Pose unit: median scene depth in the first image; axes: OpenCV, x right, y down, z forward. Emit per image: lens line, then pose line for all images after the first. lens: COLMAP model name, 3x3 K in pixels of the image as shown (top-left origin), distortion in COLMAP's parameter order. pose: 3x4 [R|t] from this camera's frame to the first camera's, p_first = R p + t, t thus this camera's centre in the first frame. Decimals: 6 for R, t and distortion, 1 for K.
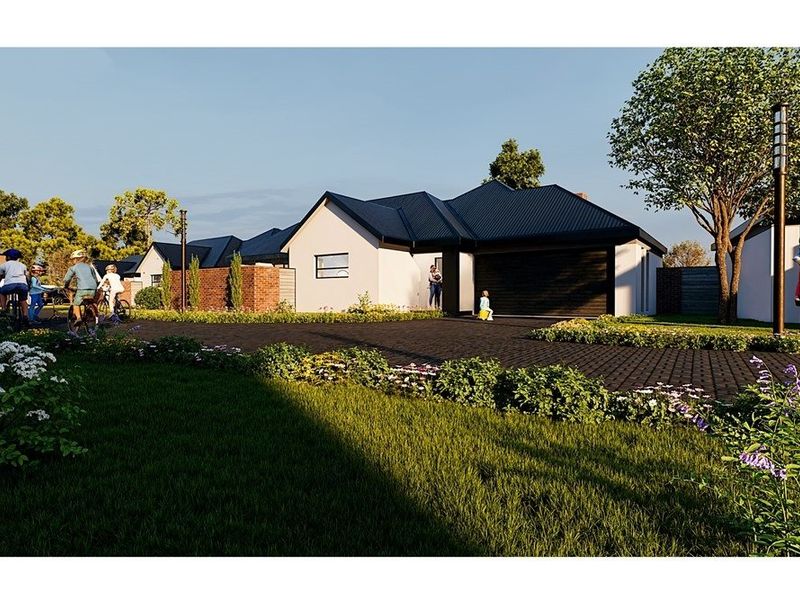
lens RADIAL K [[452.6, 0, 408.0], [0, 452.6, 301.0], [0, 0, 1]] dist [-0.004230, -0.000352]
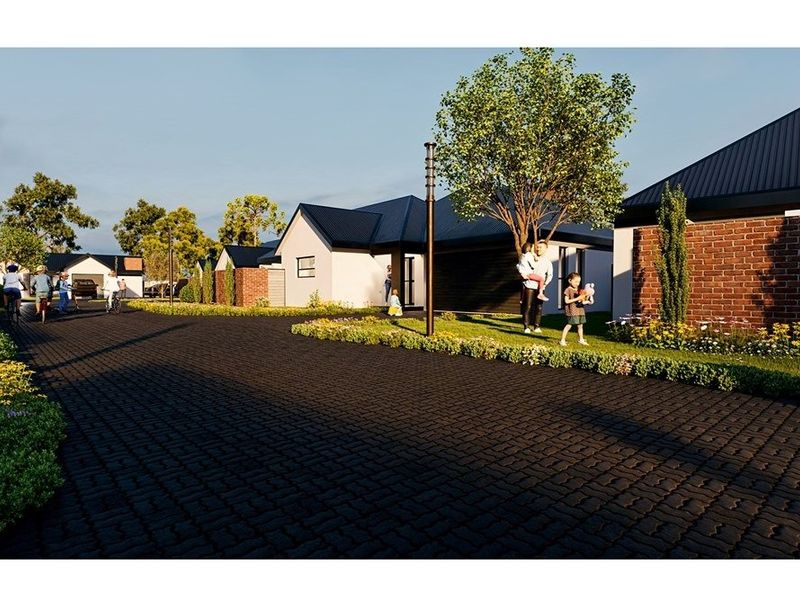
lens RADIAL K [[452.6, 0, 408.0], [0, 452.6, 301.0], [0, 0, 1]] dist [-0.004230, -0.000352]
pose [[0.969704, 0.005229, -0.244227, 0.356667], [-0.000782, 0.999832, 0.018300, -0.011397], [0.244282, -0.017554, 0.969545, -0.060259]]
